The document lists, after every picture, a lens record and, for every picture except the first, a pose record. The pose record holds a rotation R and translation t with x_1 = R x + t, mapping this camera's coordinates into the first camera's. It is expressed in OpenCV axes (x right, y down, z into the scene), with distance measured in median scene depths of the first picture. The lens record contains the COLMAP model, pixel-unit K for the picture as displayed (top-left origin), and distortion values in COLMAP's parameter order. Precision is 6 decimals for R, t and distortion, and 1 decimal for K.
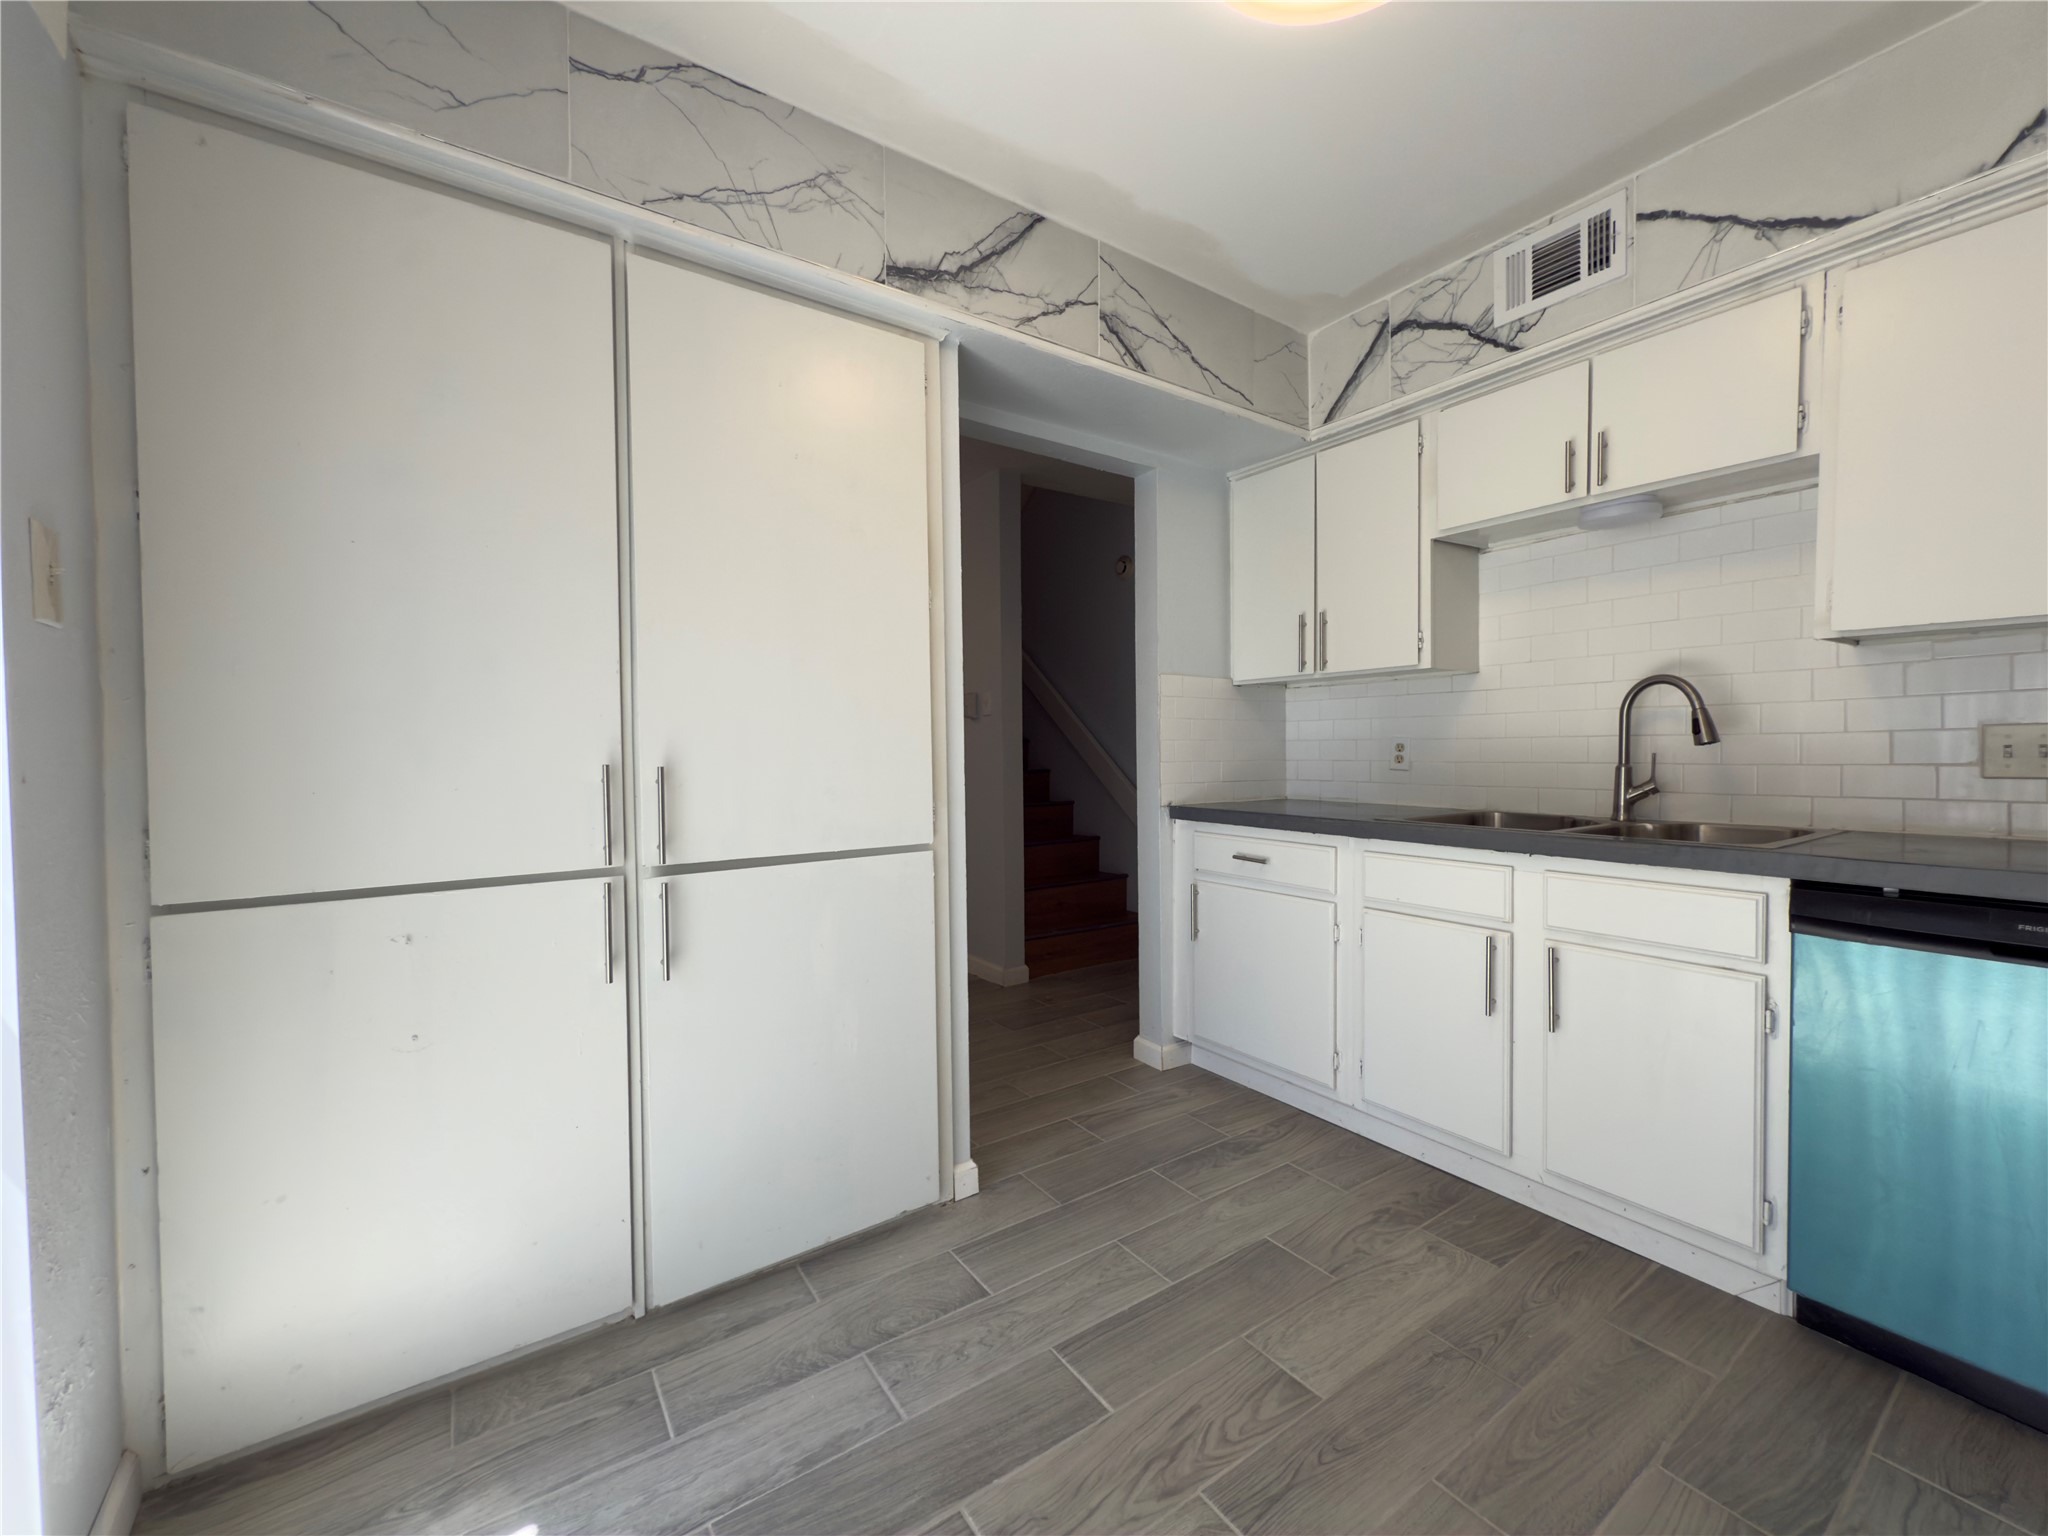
lens RADIAL K [[816.6, 0, 1027.4], [0, 816.6, 767.5], [0, 0, 1]] dist [0.000661, -0.000037]
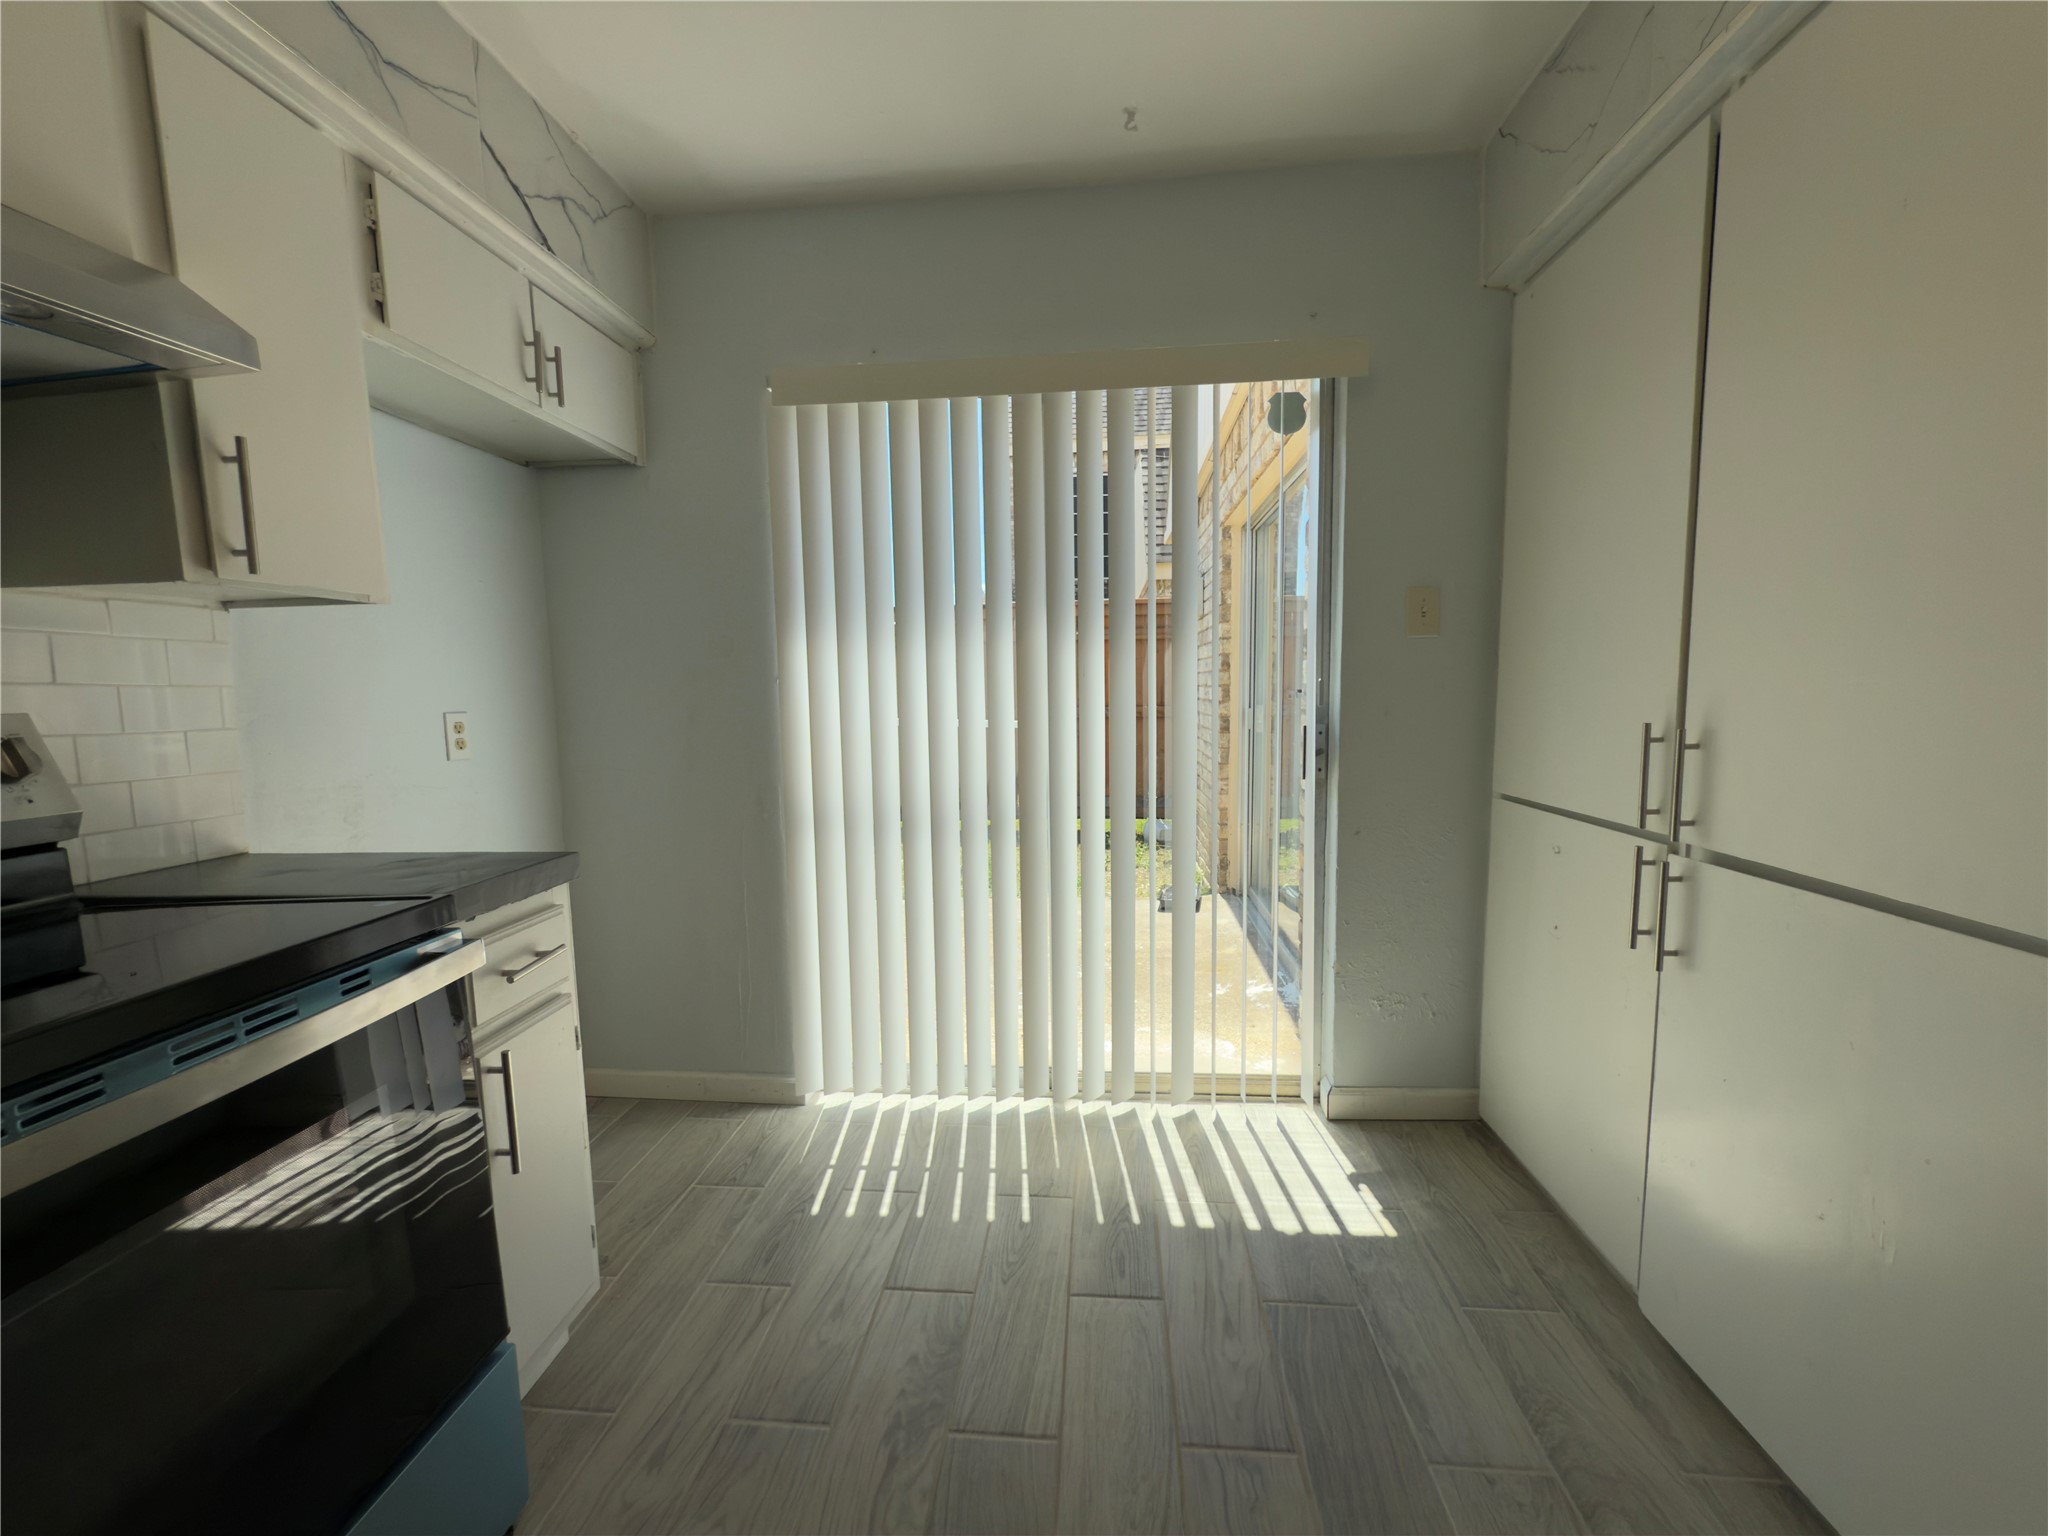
lens RADIAL K [[816.6, 0, 1027.4], [0, 816.6, 767.5], [0, 0, 1]] dist [0.000661, -0.000037]
pose [[-0.642293, 0.092483, -0.760859, 0.701392], [0.004790, 0.993158, 0.116676, -0.072932], [0.766444, 0.071296, -0.638342, 1.098262]]
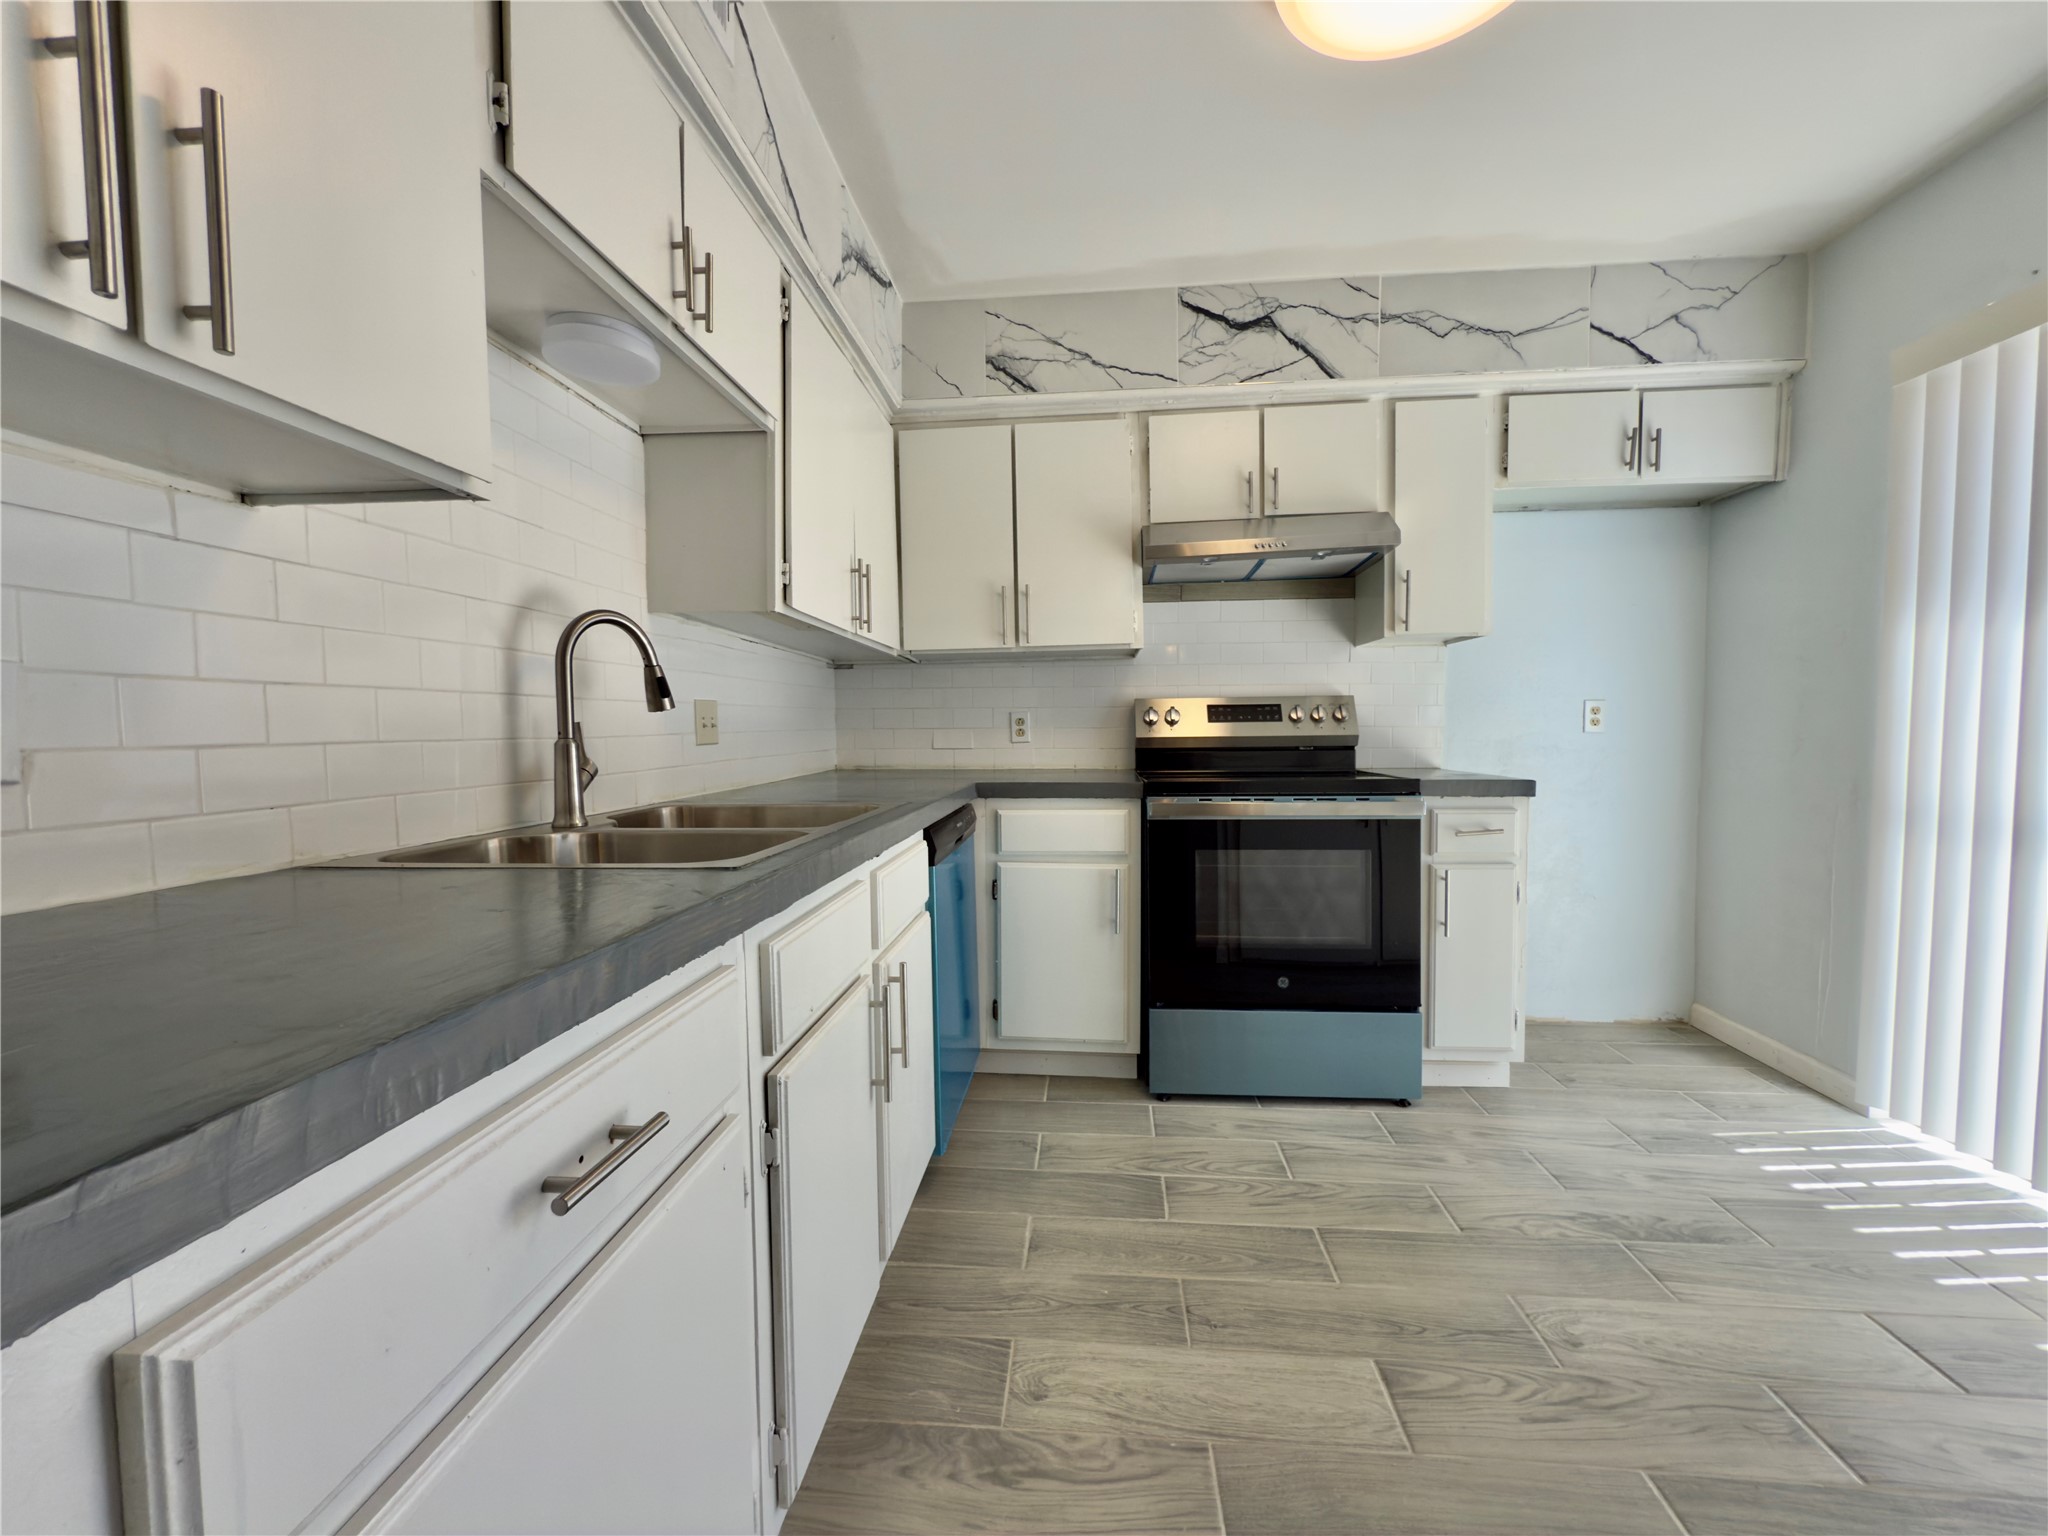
lens RADIAL K [[816.6, 0, 1027.4], [0, 816.6, 767.5], [0, 0, 1]] dist [0.000661, -0.000037]
pose [[-0.769573, -0.020357, 0.638234, 0.064486], [0.029200, 0.997324, 0.067020, -0.019716], [-0.637891, 0.070213, -0.766920, 1.890293]]
